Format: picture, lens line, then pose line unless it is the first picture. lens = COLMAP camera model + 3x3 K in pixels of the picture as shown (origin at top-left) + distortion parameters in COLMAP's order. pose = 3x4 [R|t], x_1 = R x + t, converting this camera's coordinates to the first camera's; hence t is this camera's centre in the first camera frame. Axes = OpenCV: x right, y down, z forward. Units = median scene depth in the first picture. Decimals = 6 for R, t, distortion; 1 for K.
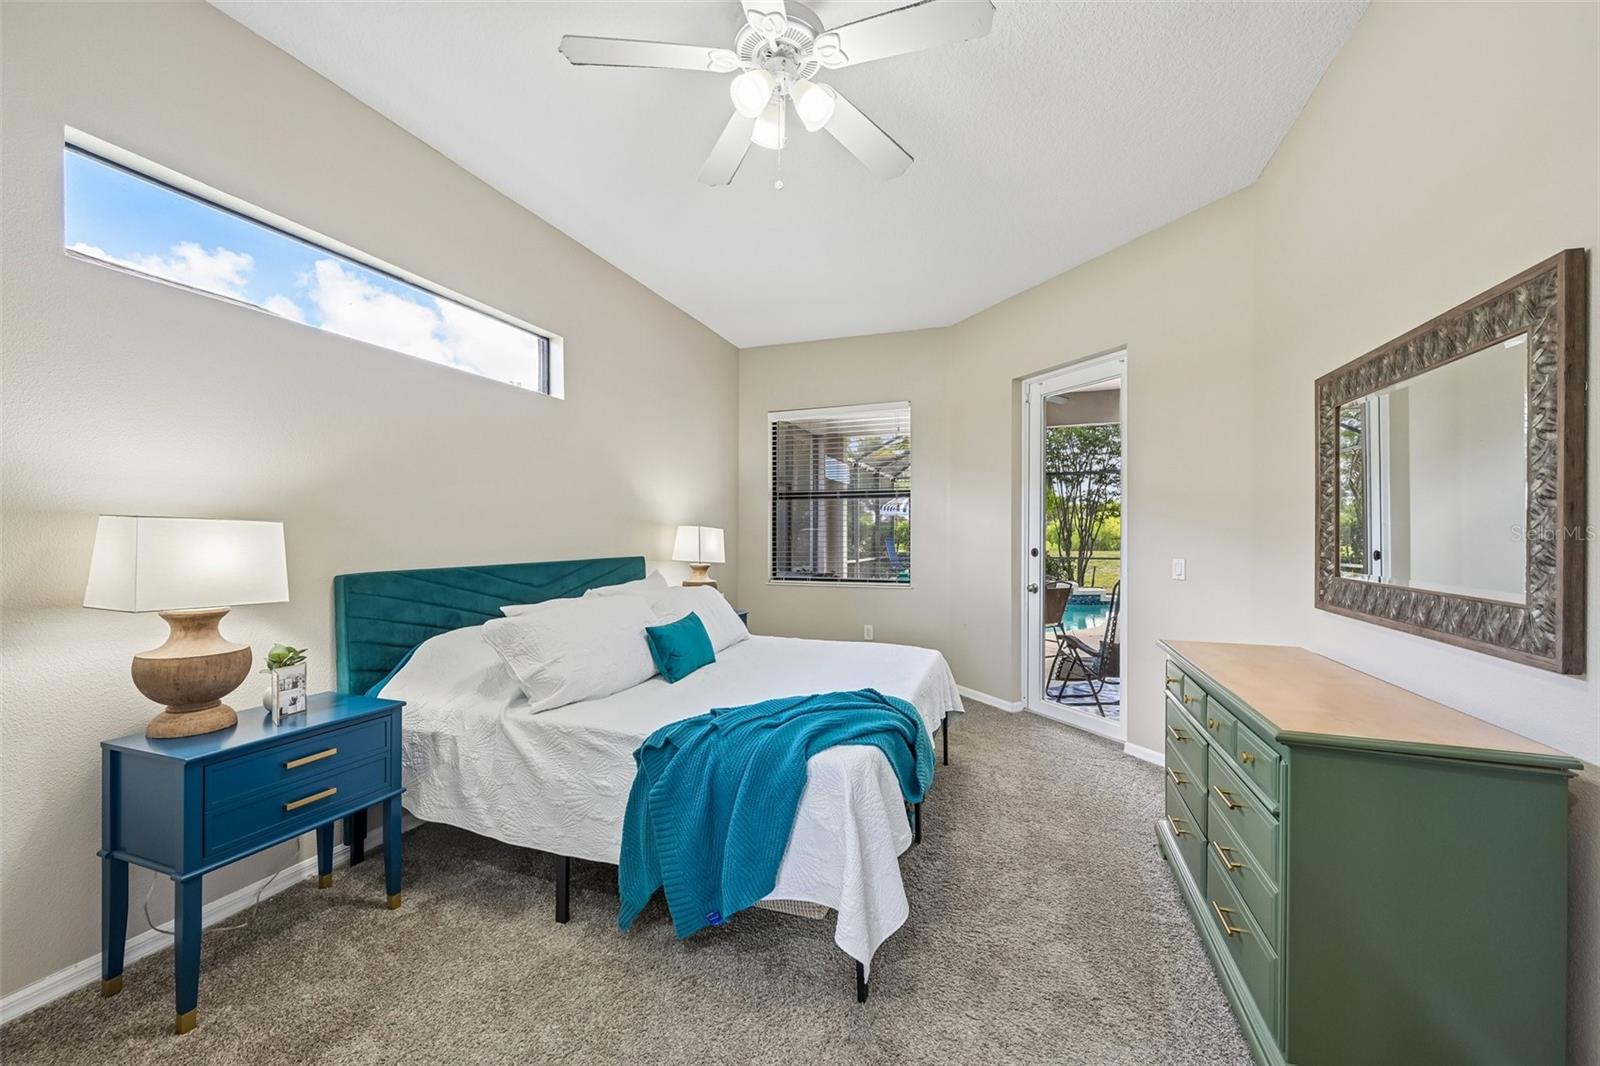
lens RADIAL K [[631.3, 0, 798.8], [0, 631.3, 534.4], [0, 0, 1]] dist [-0.000249, -0.000004]
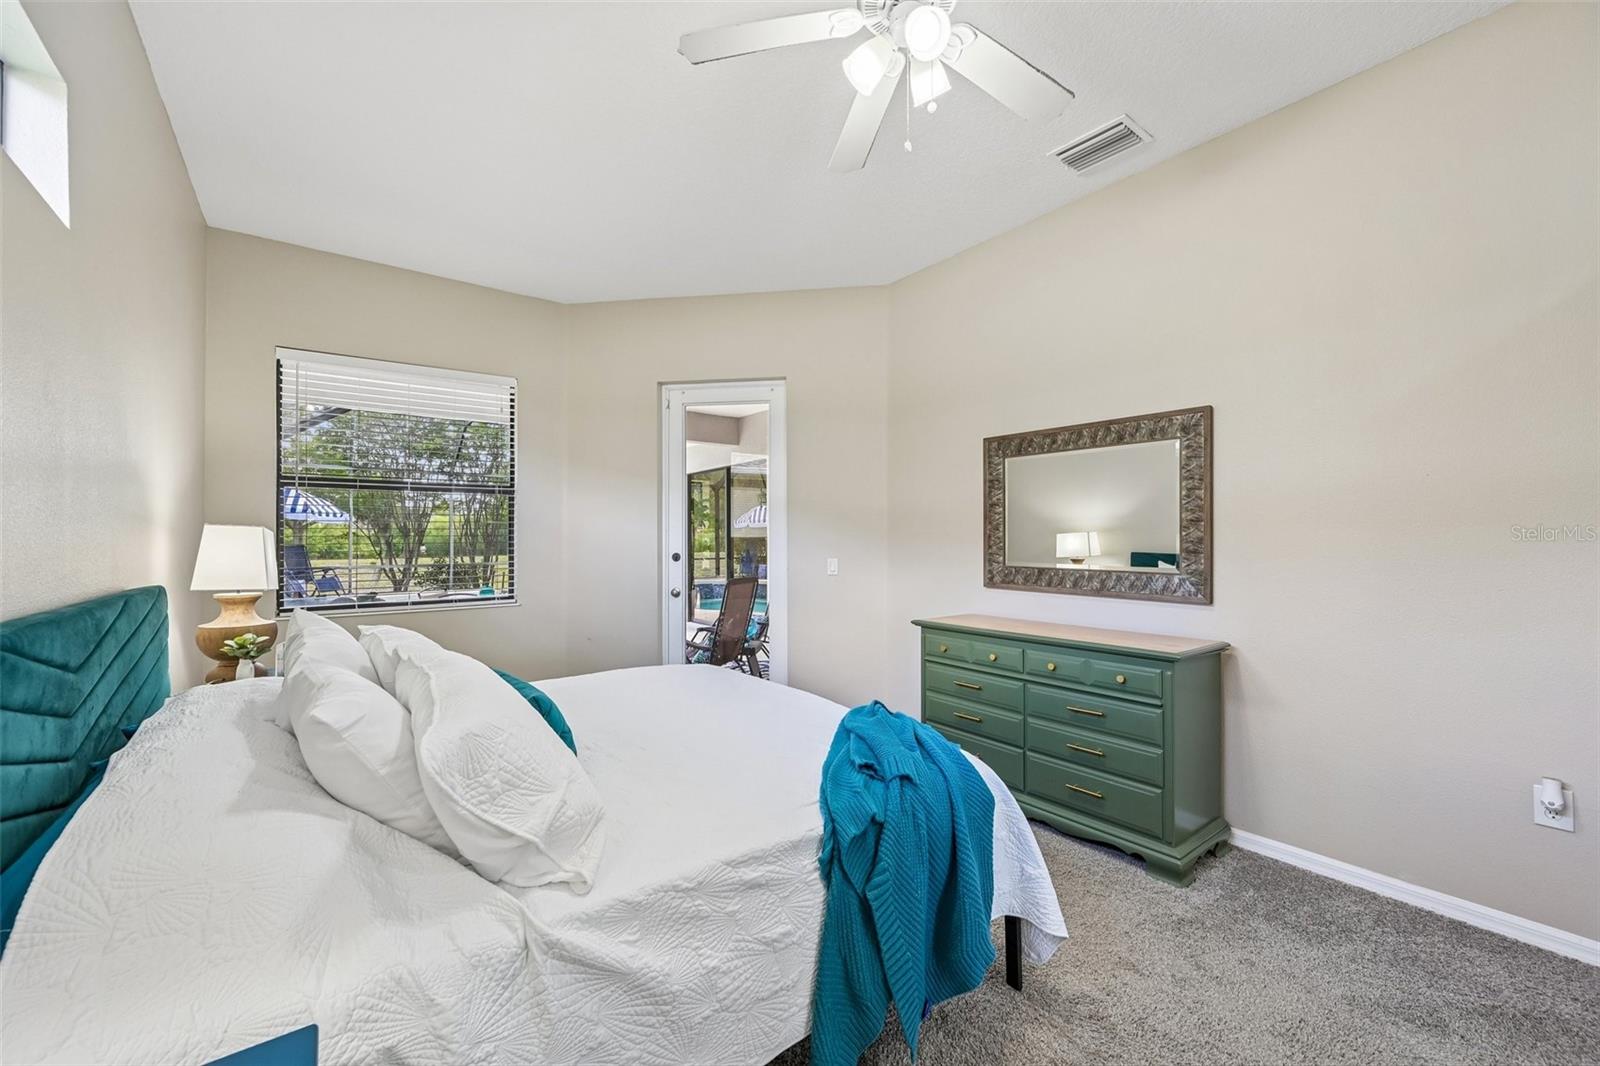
lens RADIAL K [[631.3, 0, 798.8], [0, 631.3, 534.4], [0, 0, 1]] dist [-0.000249, -0.000004]
pose [[0.545918, 0.002766, 0.837834, -0.734142], [0.003029, 0.999981, -0.005275, -0.003614], [-0.837833, 0.005418, 0.545900, 0.555160]]
